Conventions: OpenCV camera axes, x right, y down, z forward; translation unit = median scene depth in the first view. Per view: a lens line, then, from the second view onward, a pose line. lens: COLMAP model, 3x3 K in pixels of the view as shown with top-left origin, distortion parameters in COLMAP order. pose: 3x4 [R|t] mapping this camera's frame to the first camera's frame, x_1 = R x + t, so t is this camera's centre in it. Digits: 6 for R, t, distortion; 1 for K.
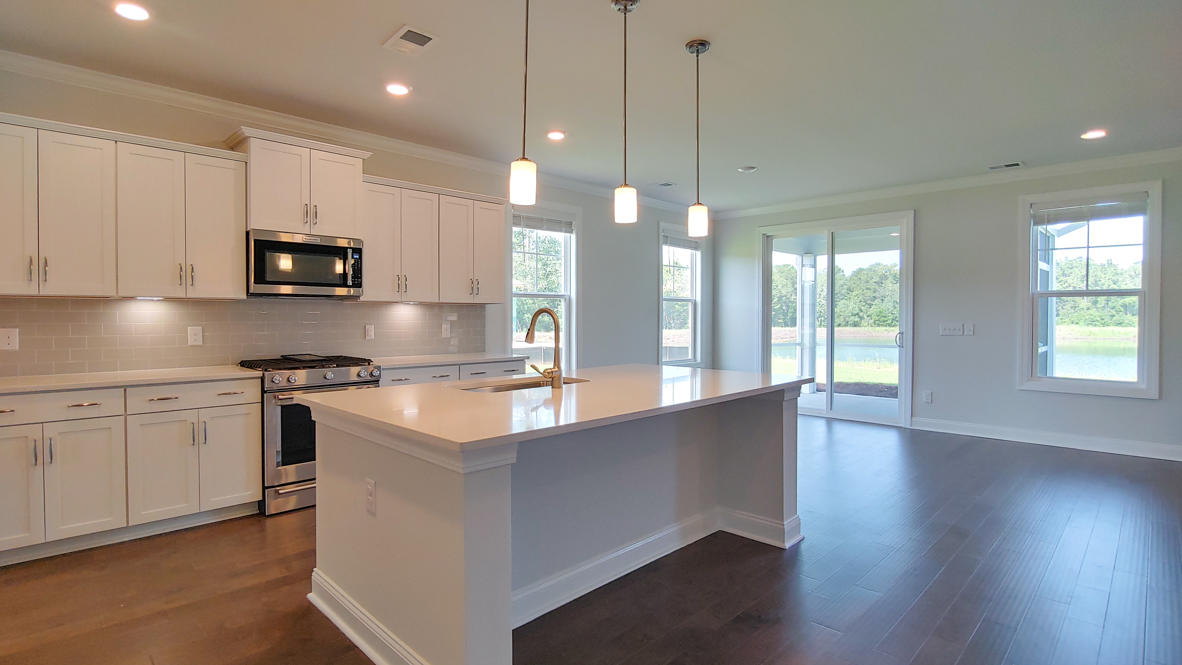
lens RADIAL K [[583.1, 0, 592.7], [0, 583.1, 321.7], [0, 0, 1]] dist [-0.018420, -0.000731]
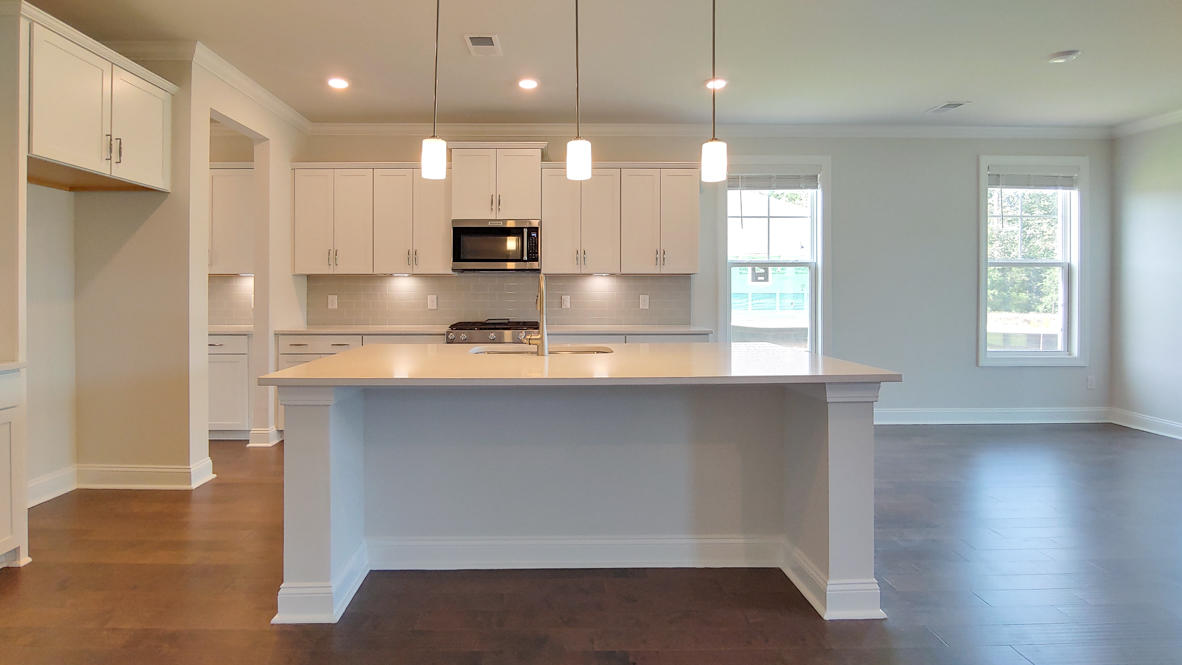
lens RADIAL K [[583.1, 0, 545.6], [0, 583.1, 295.4], [0, 0, 1]] dist [-0.018420, -0.000731]
pose [[0.703588, 0.003548, -0.710599, 0.327164], [-0.006498, 0.999978, -0.001441, 0.006752], [0.710578, 0.005631, 0.703595, 0.158257]]
